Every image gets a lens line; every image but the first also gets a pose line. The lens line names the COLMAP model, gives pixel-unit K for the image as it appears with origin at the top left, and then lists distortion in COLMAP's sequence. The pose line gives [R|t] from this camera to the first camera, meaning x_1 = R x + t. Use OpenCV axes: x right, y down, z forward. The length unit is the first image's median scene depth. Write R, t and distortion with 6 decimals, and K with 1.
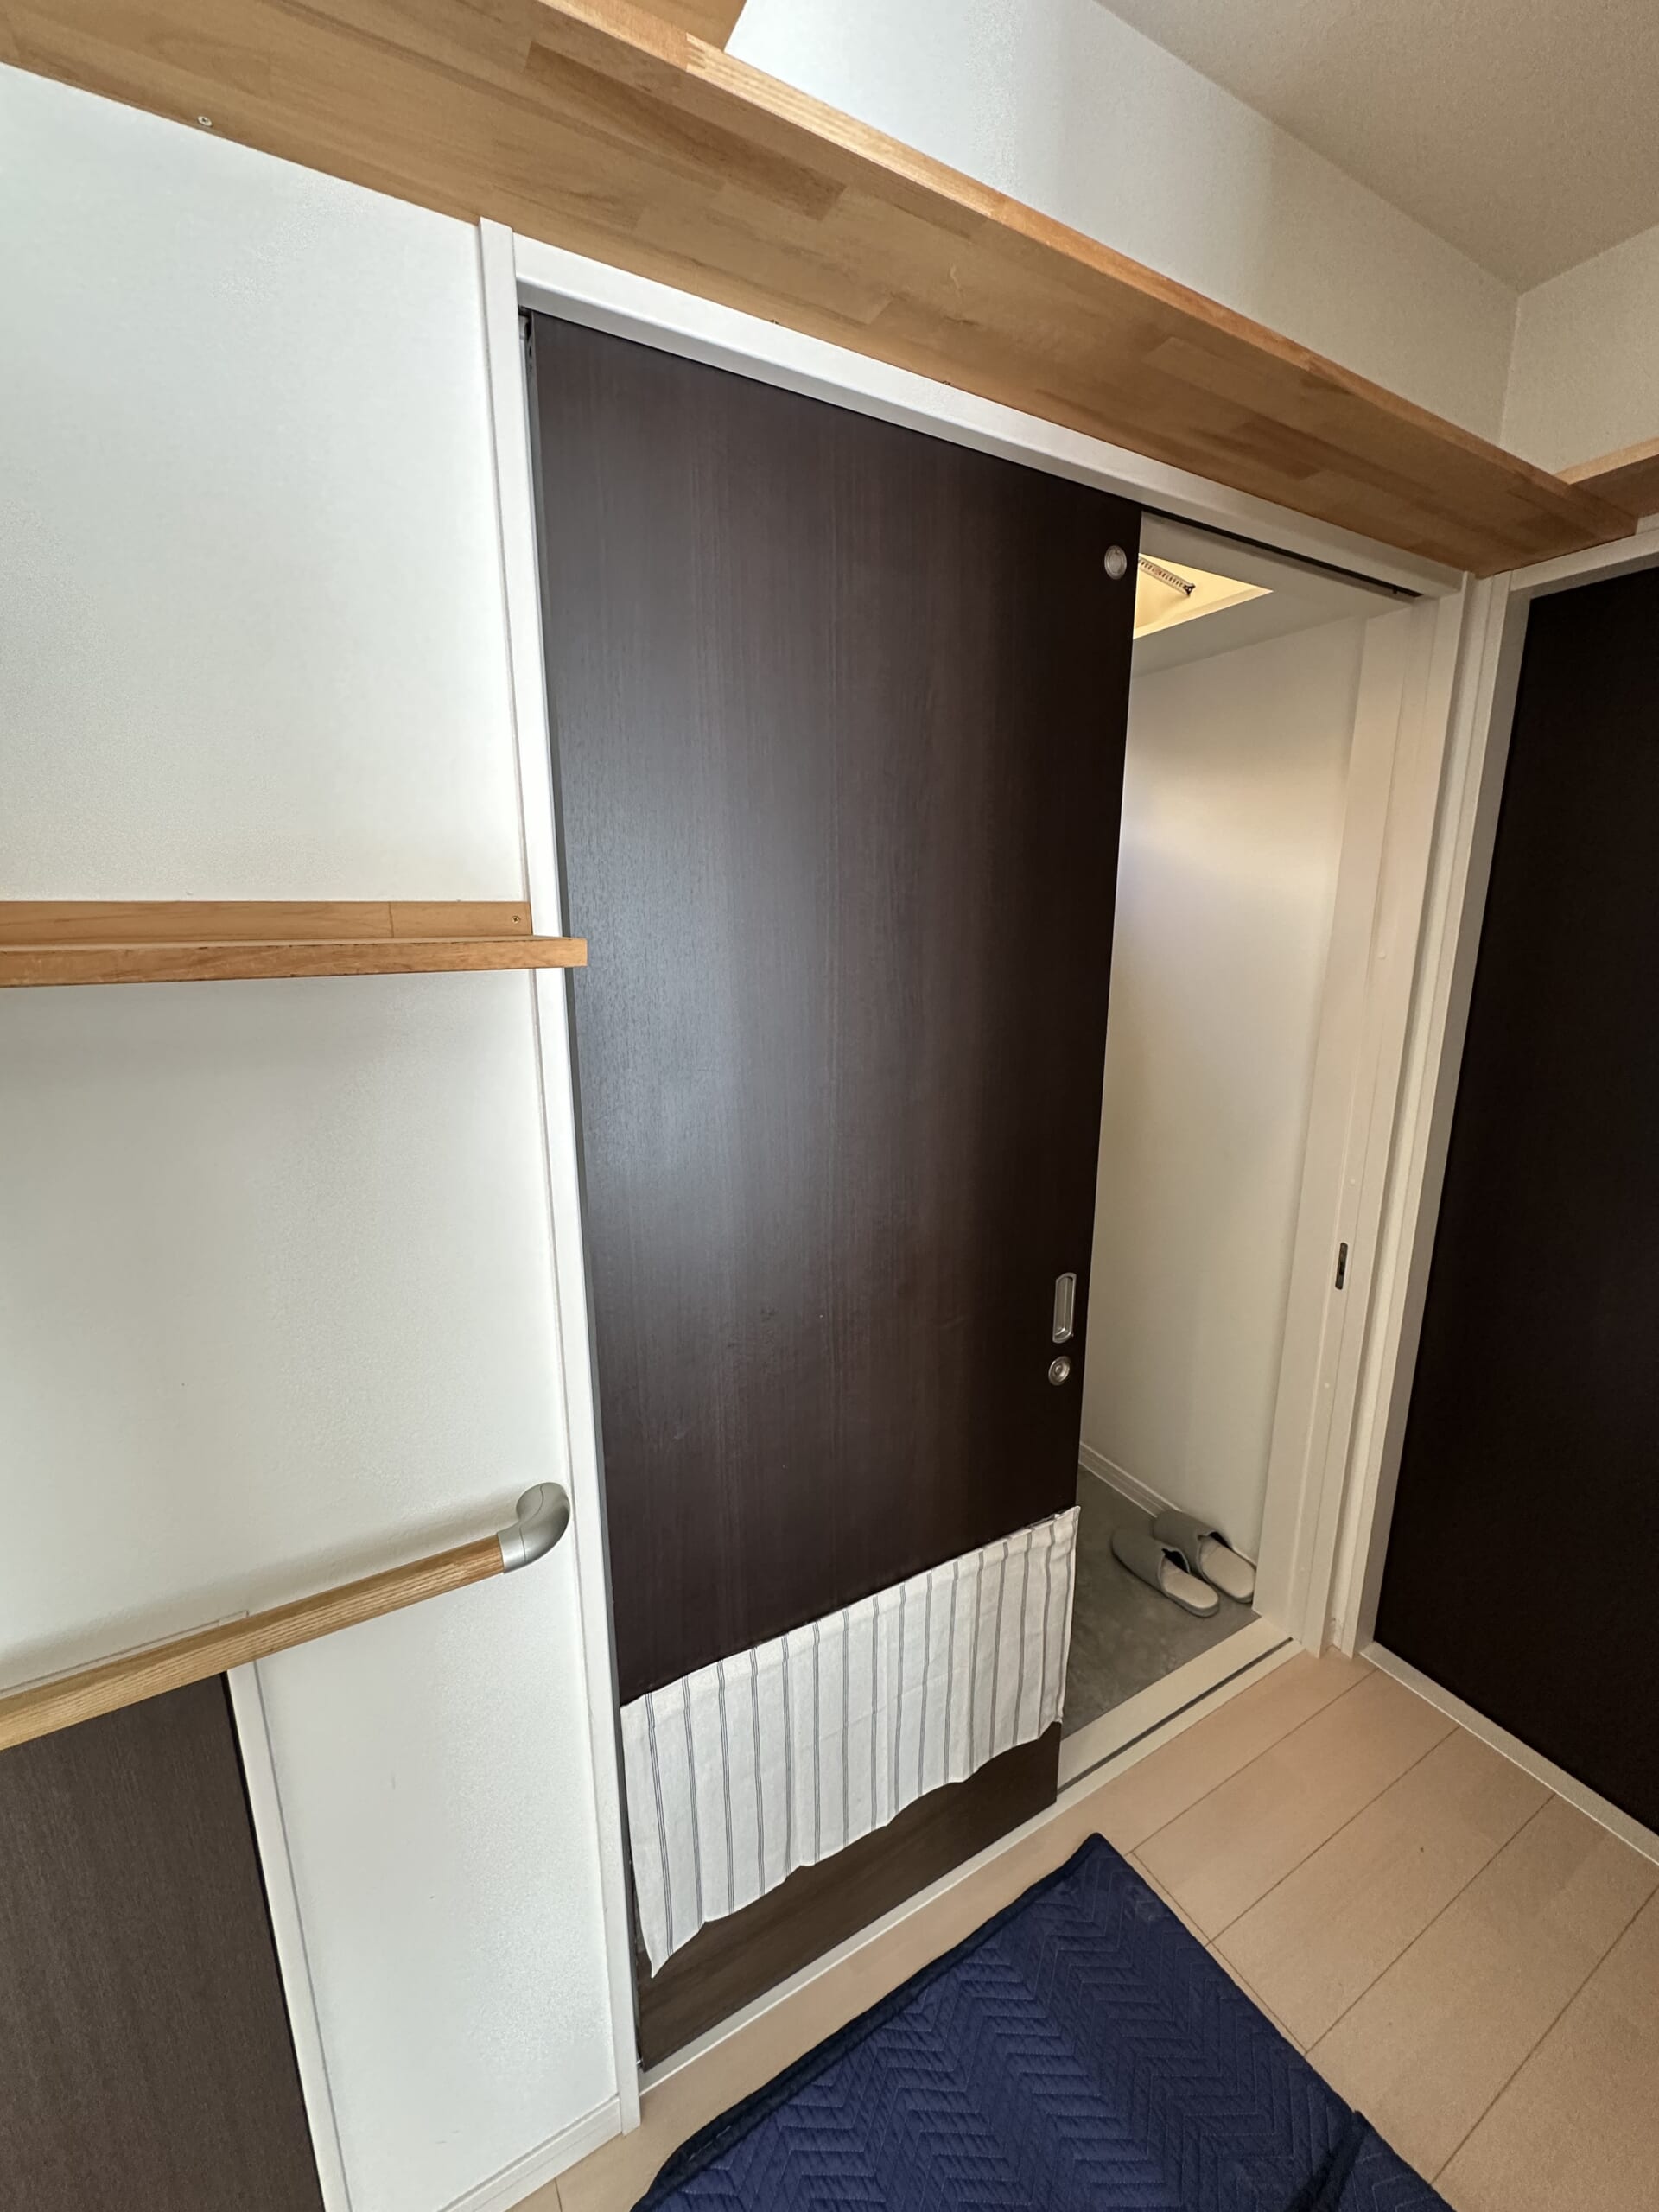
lens RADIAL K [[880.7, 0, 829.5], [0, 880.7, 1106.0], [0, 0, 1]] dist [-0.001447, -0.000411]
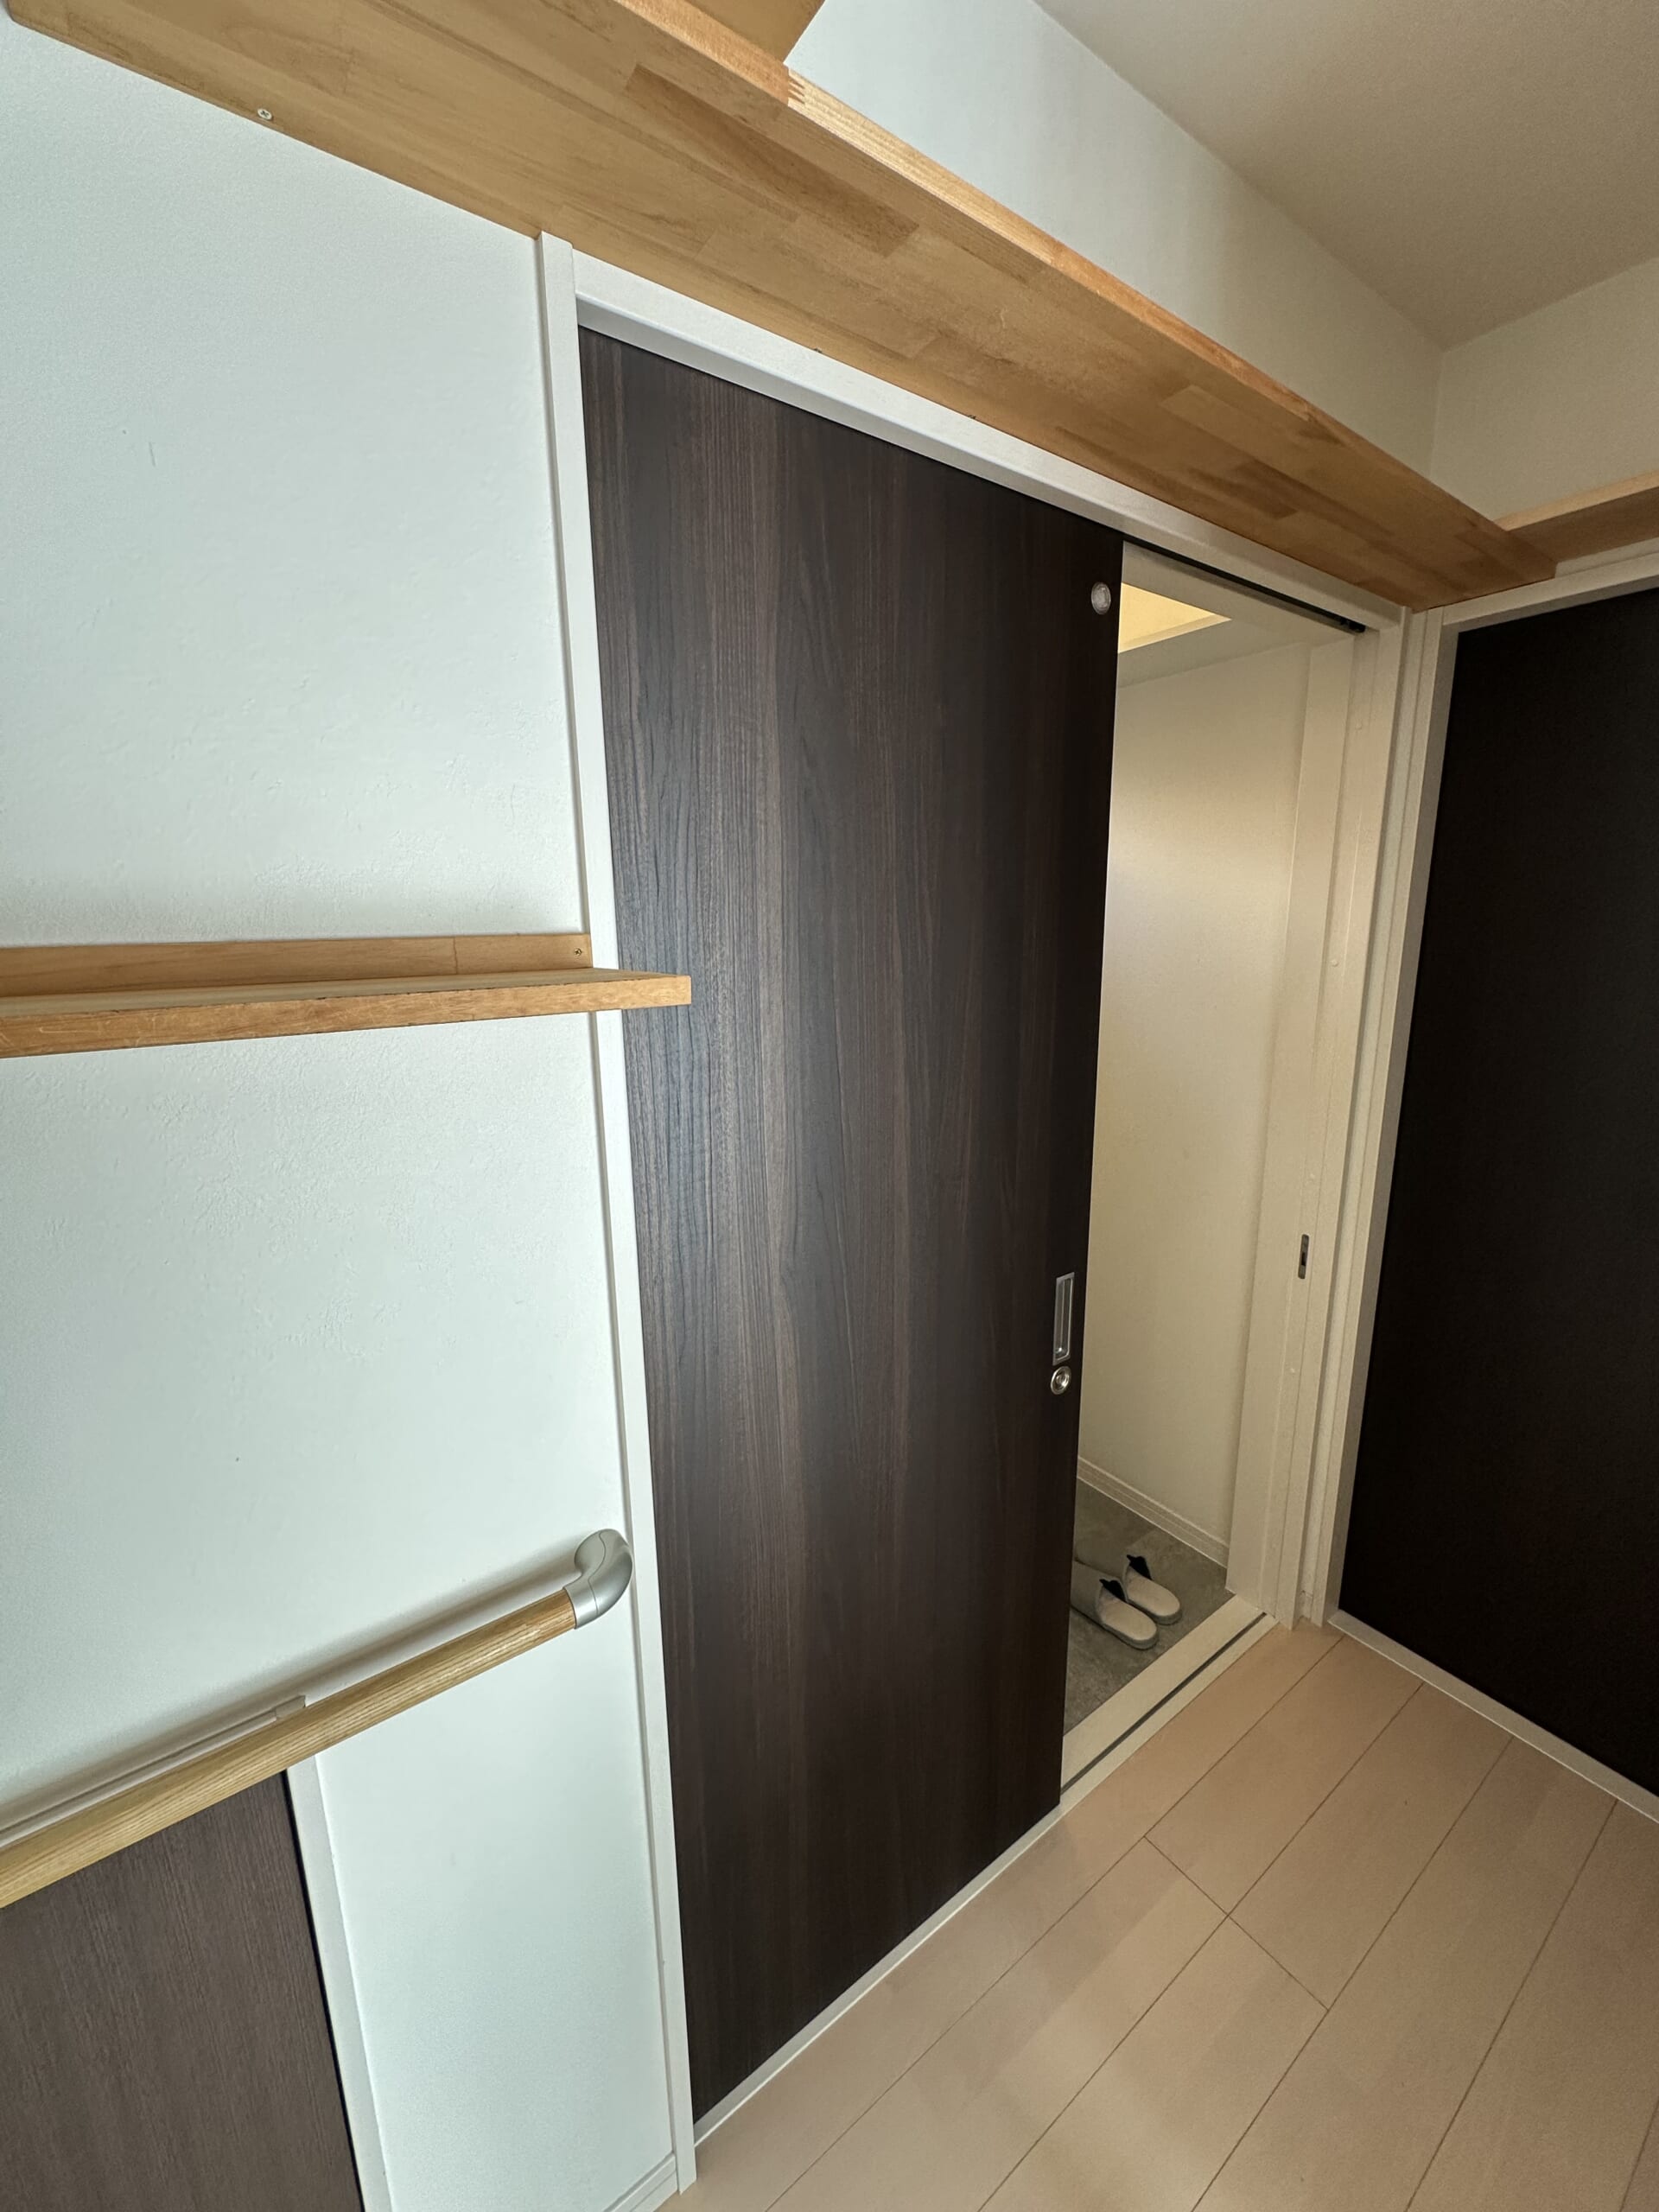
lens RADIAL K [[880.7, 0, 829.5], [0, 880.7, 1106.0], [0, 0, 1]] dist [-0.001447, -0.000411]
pose [[0.994335, -0.033400, 0.100907, -0.175903], [0.034026, 0.999411, -0.004495, -0.027717], [-0.100697, 0.007903, 0.994886, 0.010298]]
